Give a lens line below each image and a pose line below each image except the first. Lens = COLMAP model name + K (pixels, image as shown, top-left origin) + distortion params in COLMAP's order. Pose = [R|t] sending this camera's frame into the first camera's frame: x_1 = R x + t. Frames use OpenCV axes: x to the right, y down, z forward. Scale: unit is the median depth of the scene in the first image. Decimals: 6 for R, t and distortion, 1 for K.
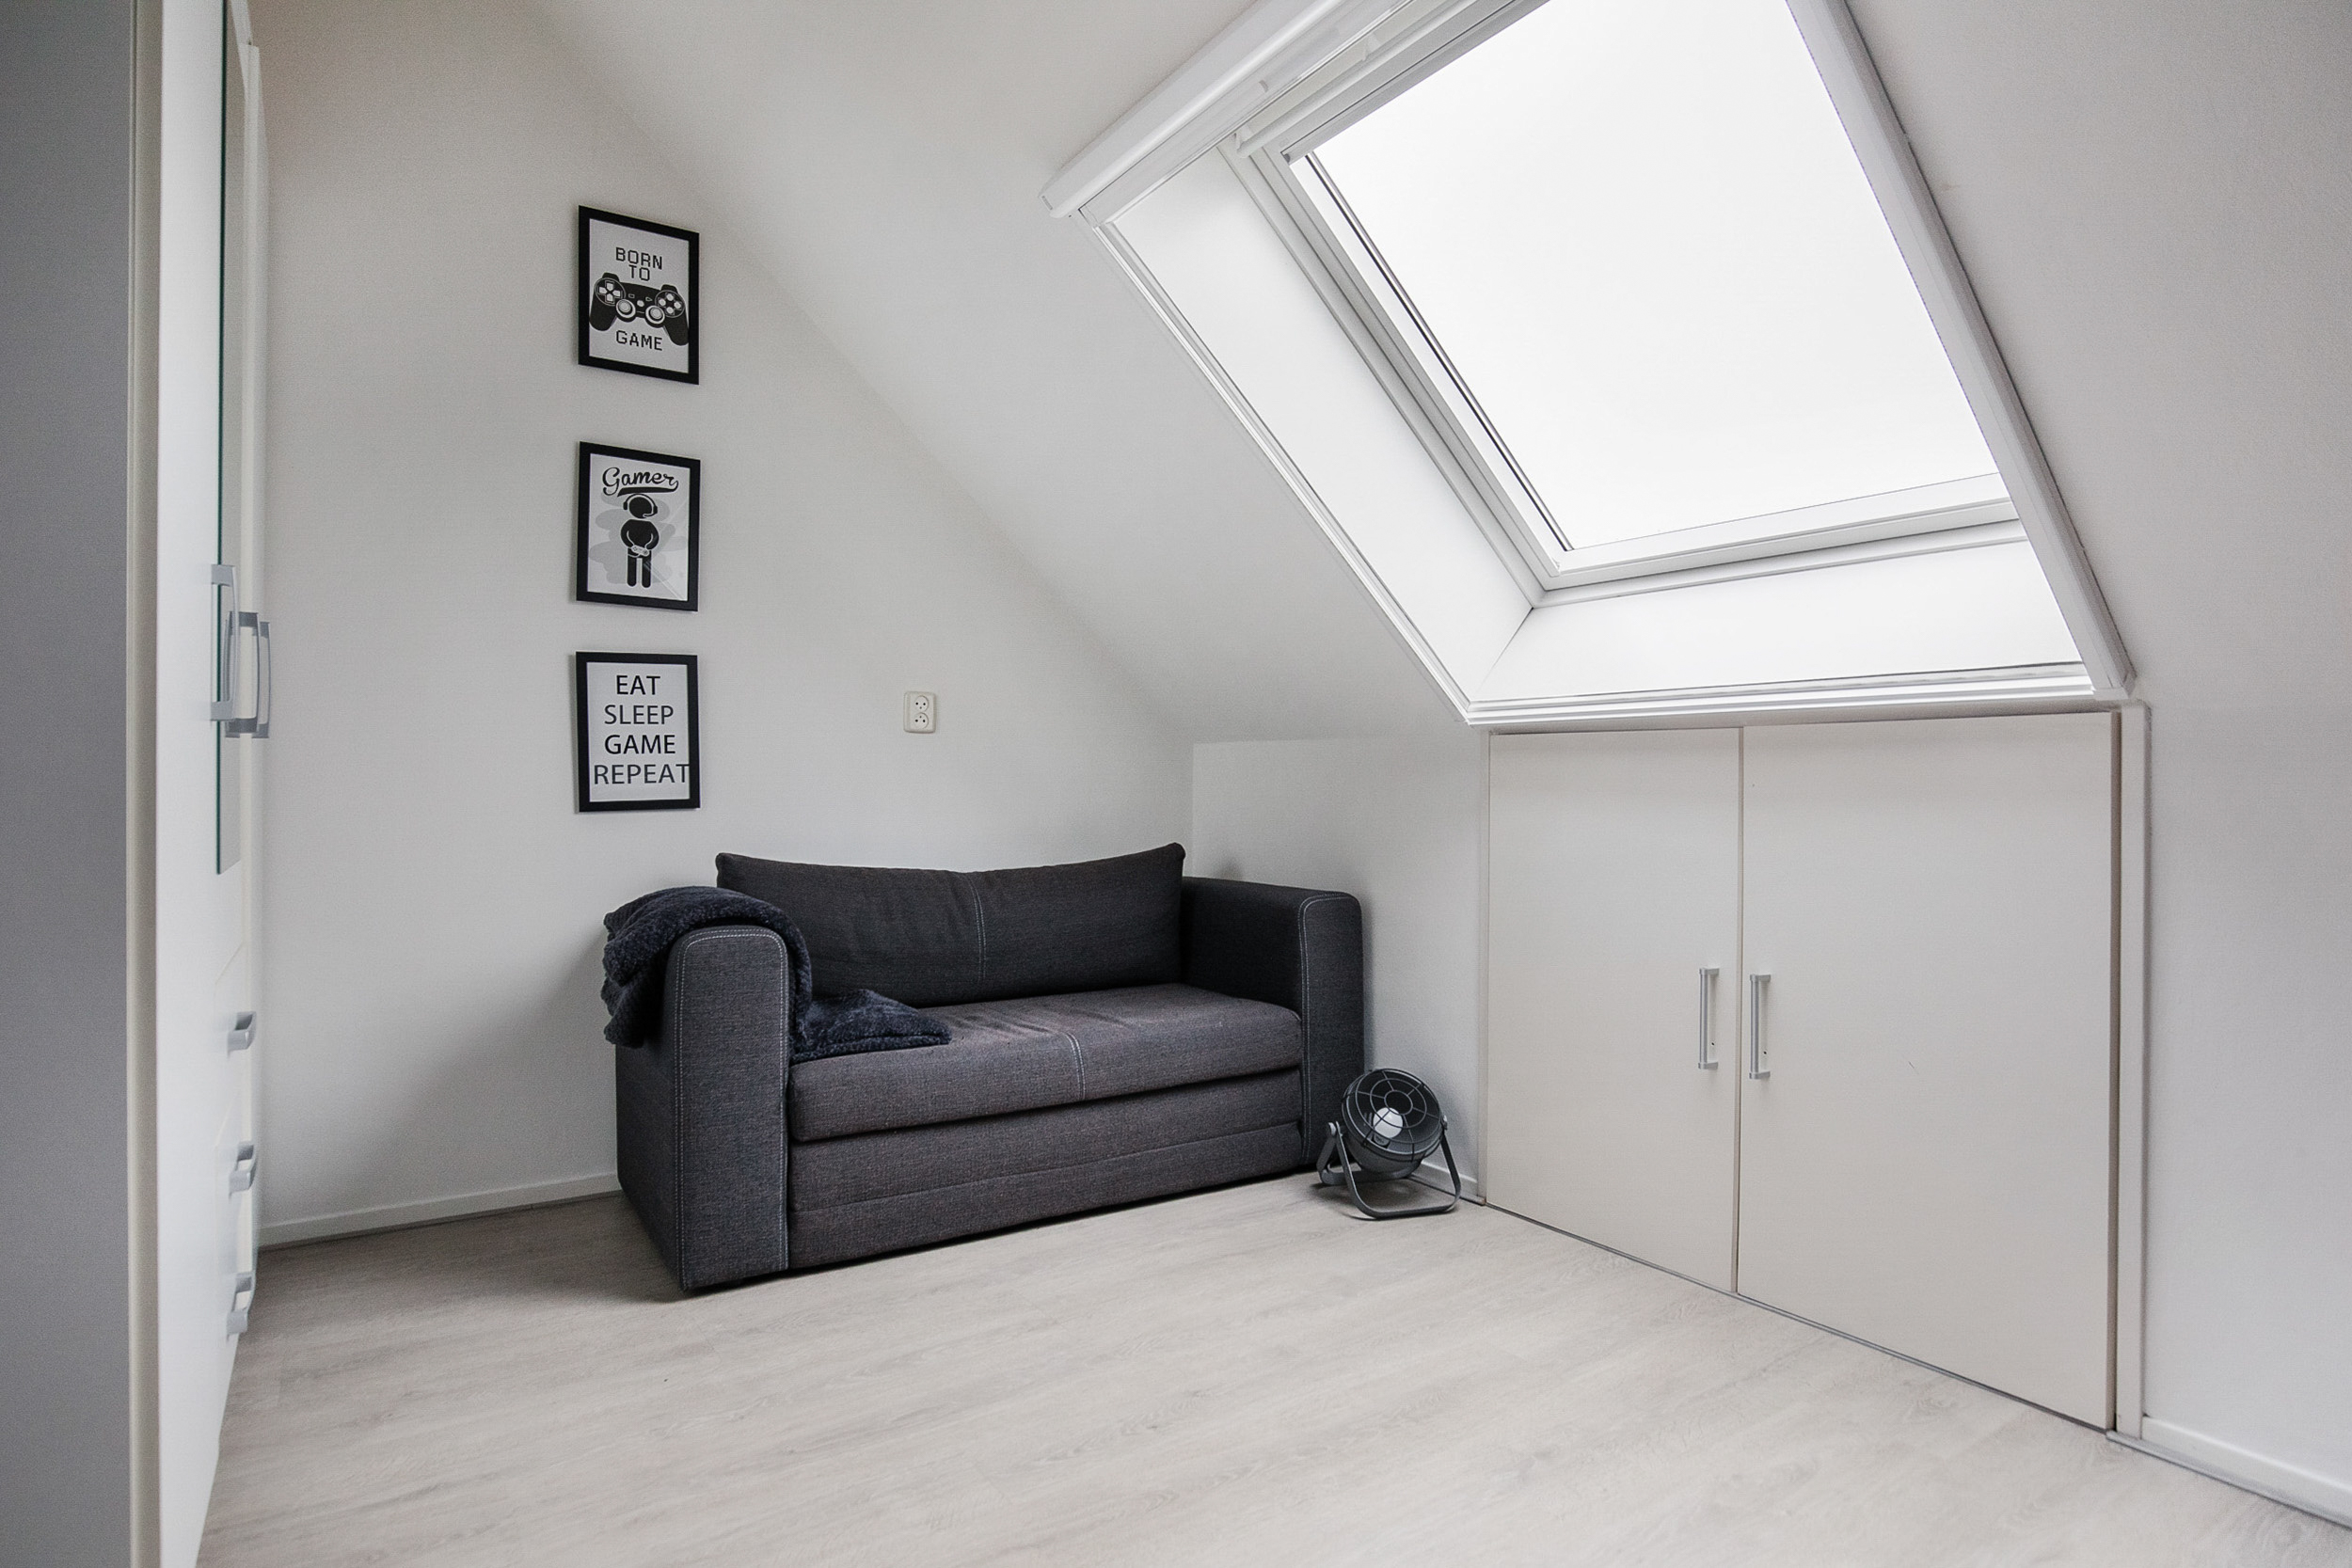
lens RADIAL K [[1299.1, 0, 1176.0], [0, 1299.1, 784.0], [0, 0, 1]] dist [0.000366, 0.000053]
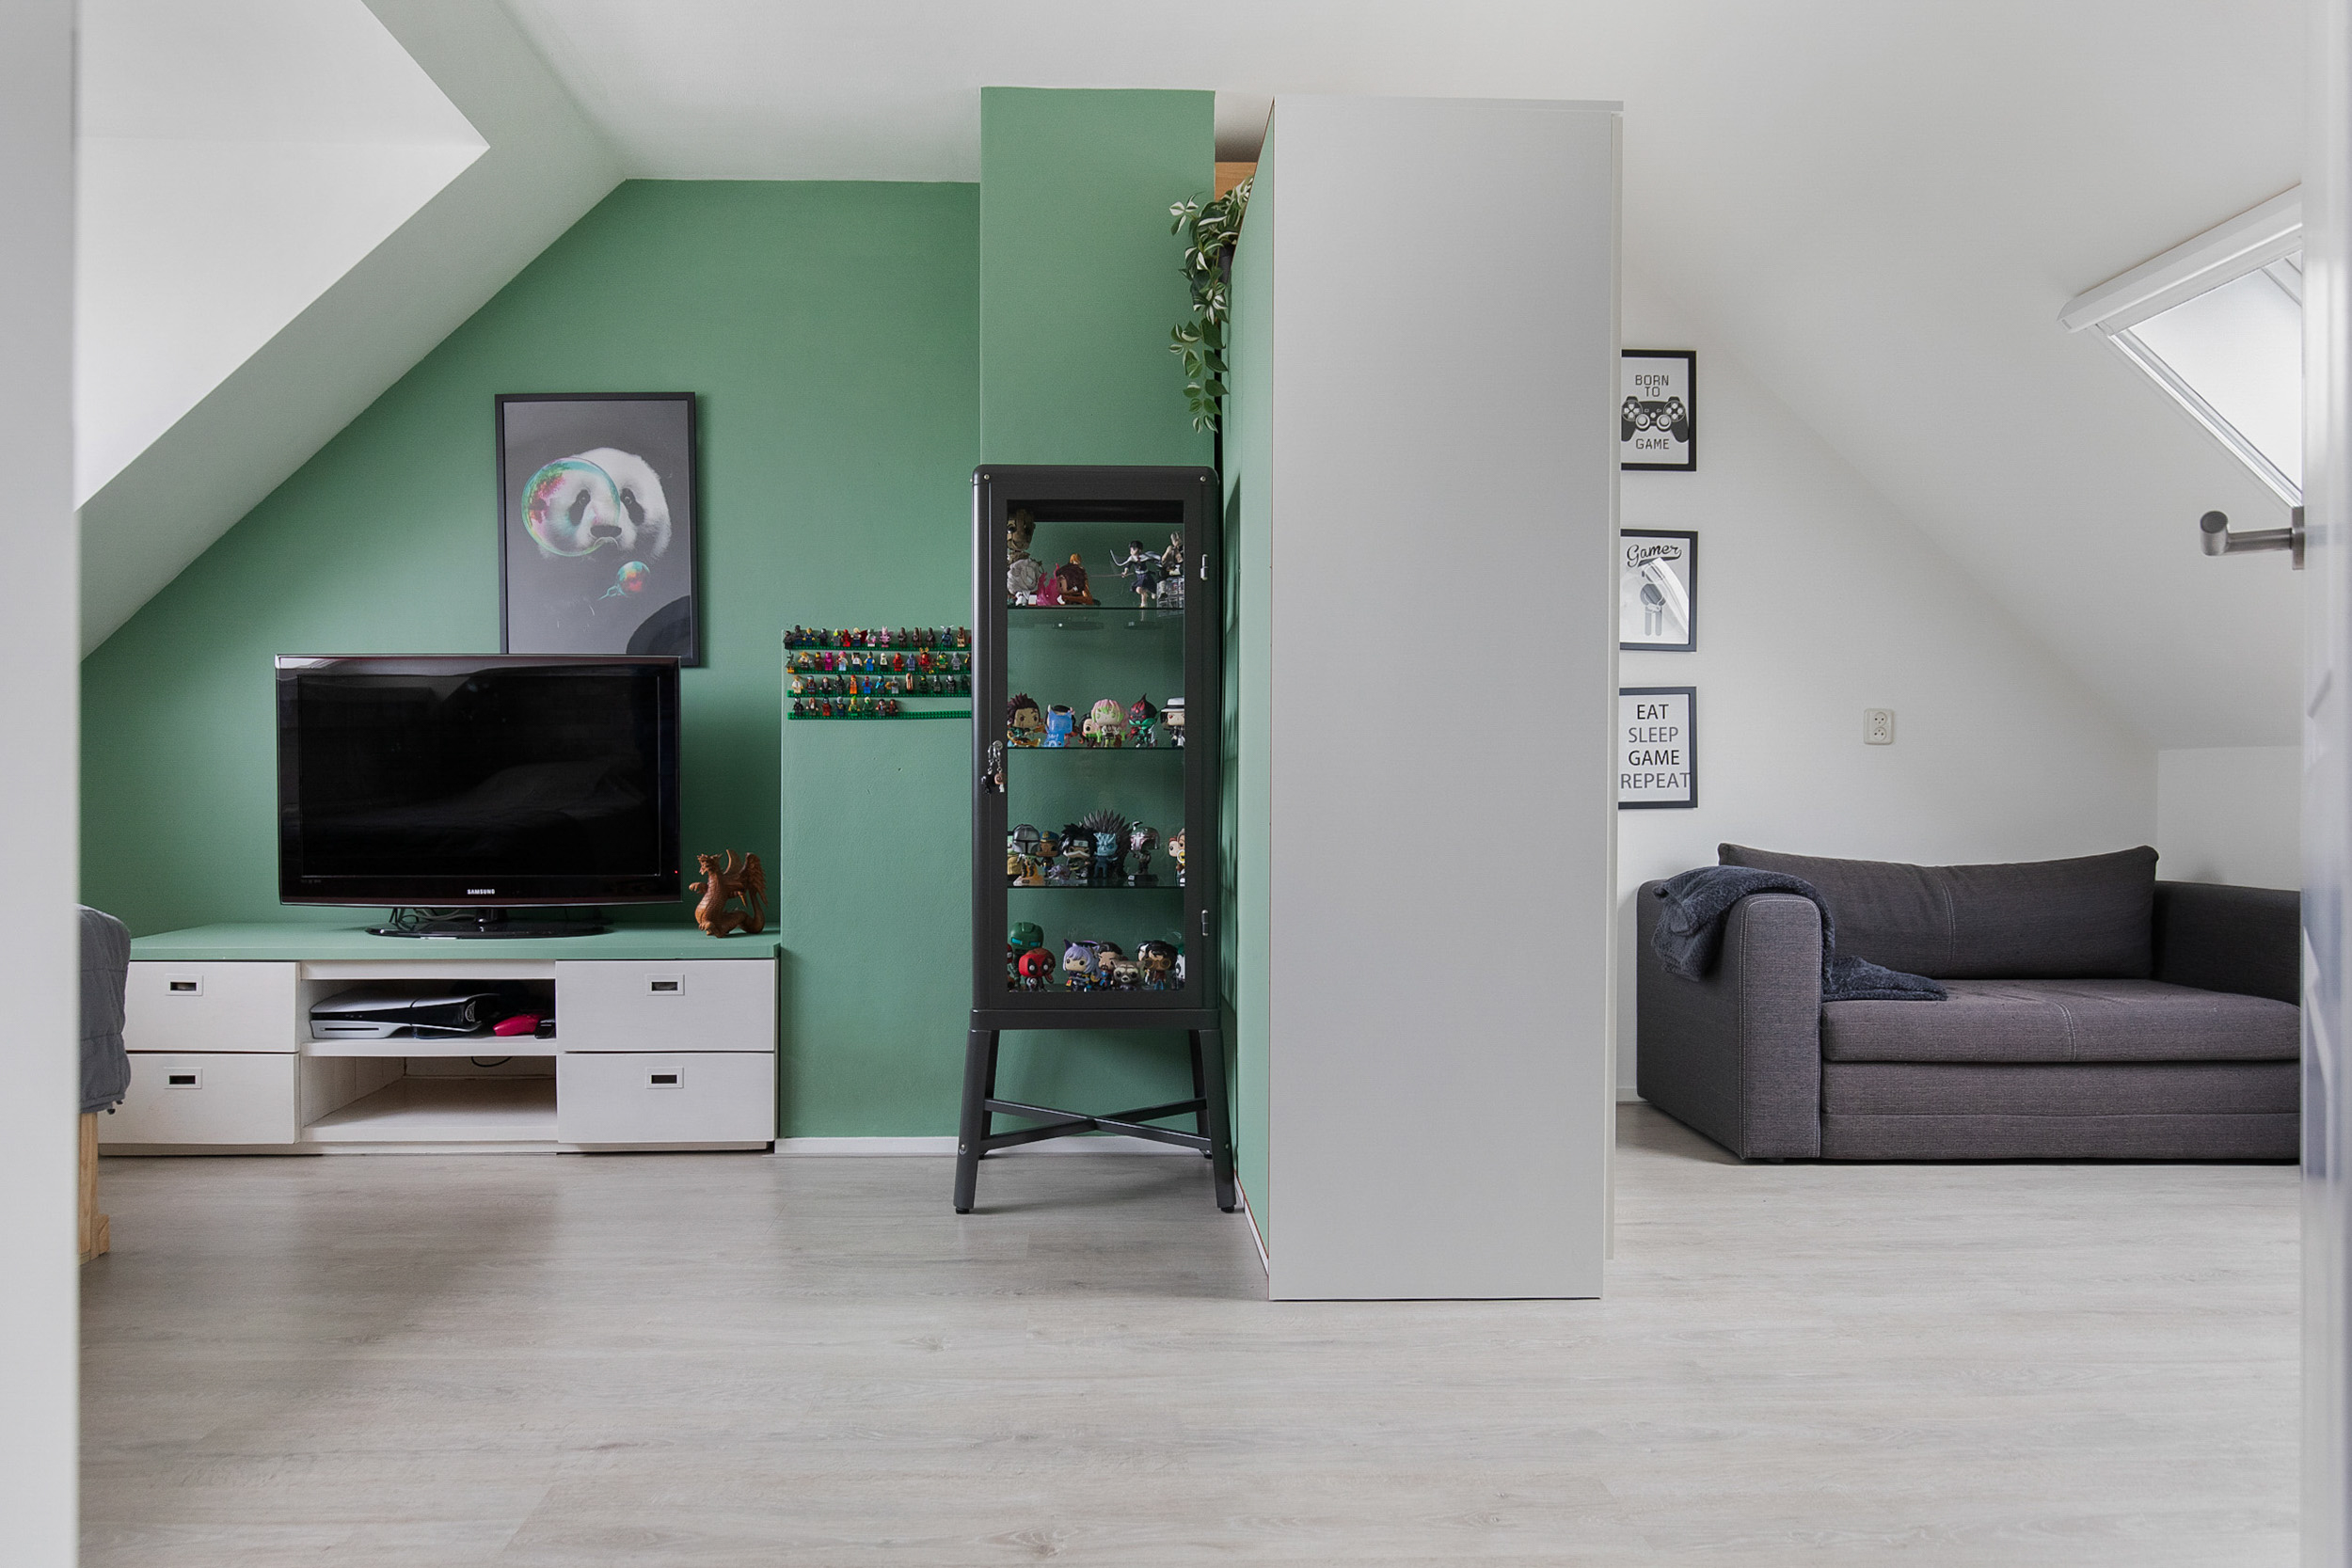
lens RADIAL K [[1418.2, 0, 1162.4], [0, 1418.2, 789.6], [0, 0, 1]] dist [0.001468, -0.000039]
pose [[0.853214, 0.002086, -0.521557, -0.097124], [-0.003198, 0.999994, -0.001232, 0.004584], [0.521551, 0.002719, 0.853216, -0.470802]]
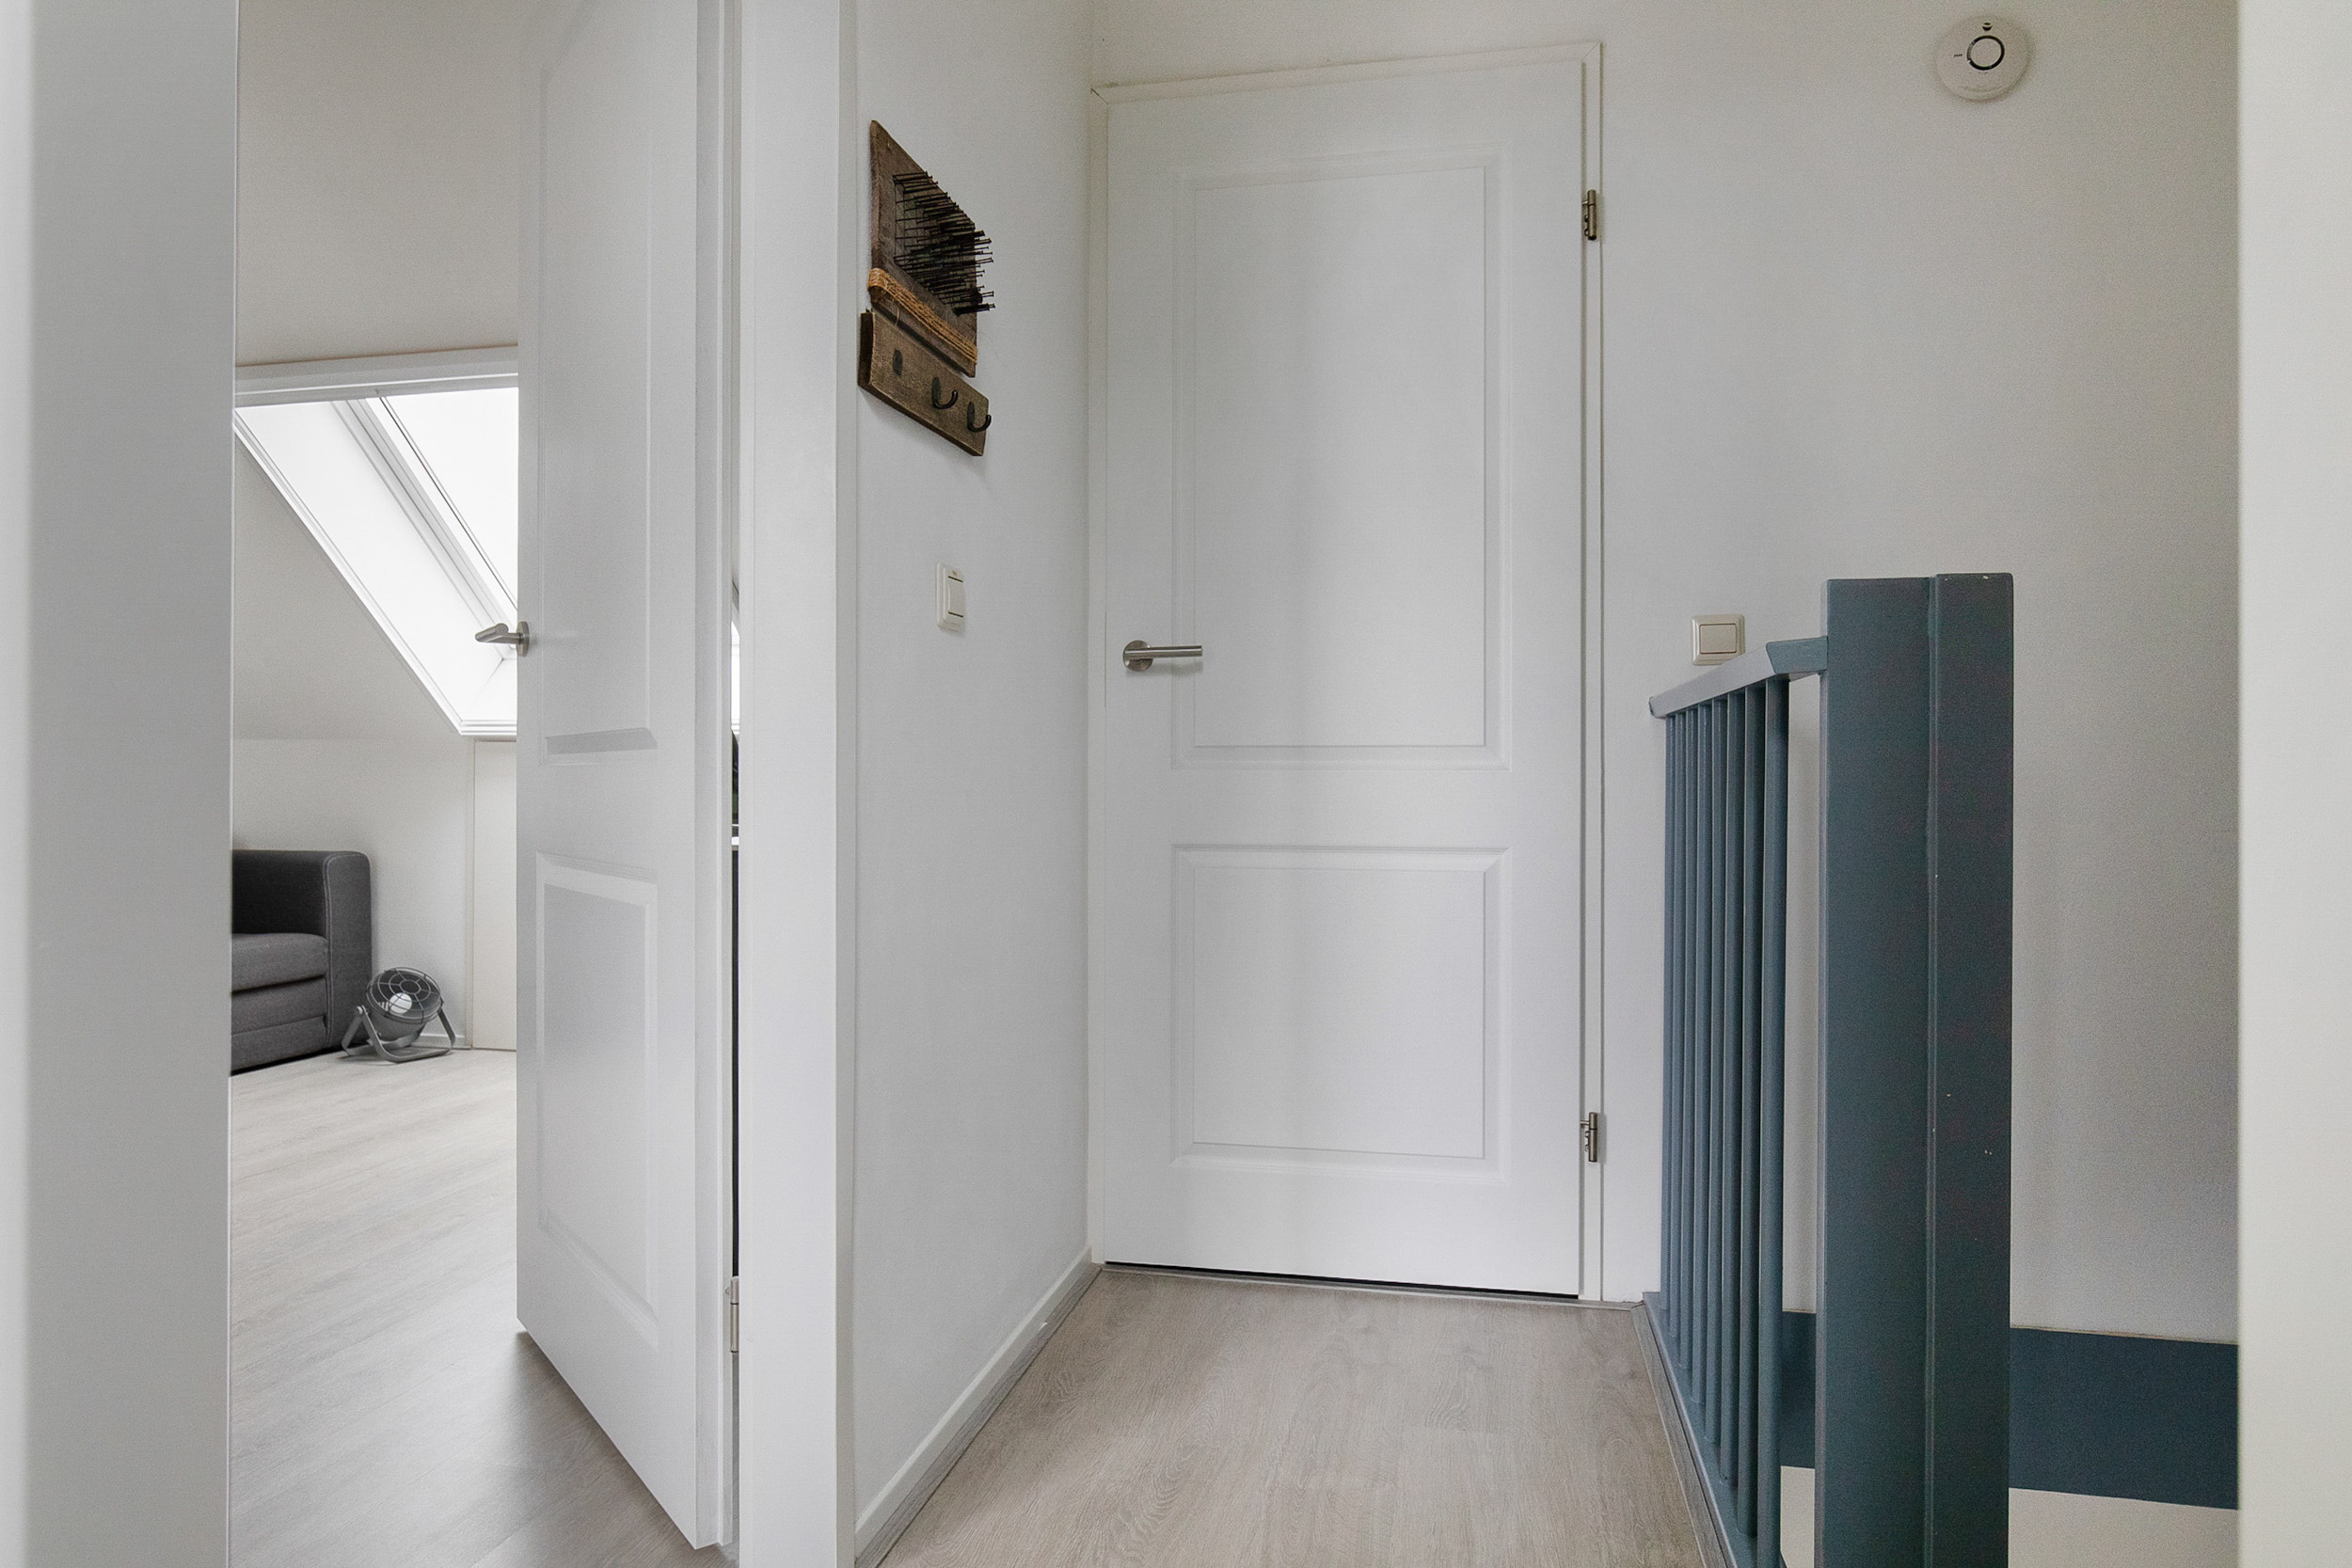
lens RADIAL K [[1373.9, 0, 1176.9], [0, 1373.9, 778.0], [0, 0, 1]] dist [-0.000488, -0.000299]
pose [[0.709754, -0.001698, 0.704447, -0.307696], [0.000746, 0.999998, 0.001659, 0.003099], [-0.704449, -0.000652, 0.709754, -0.722809]]
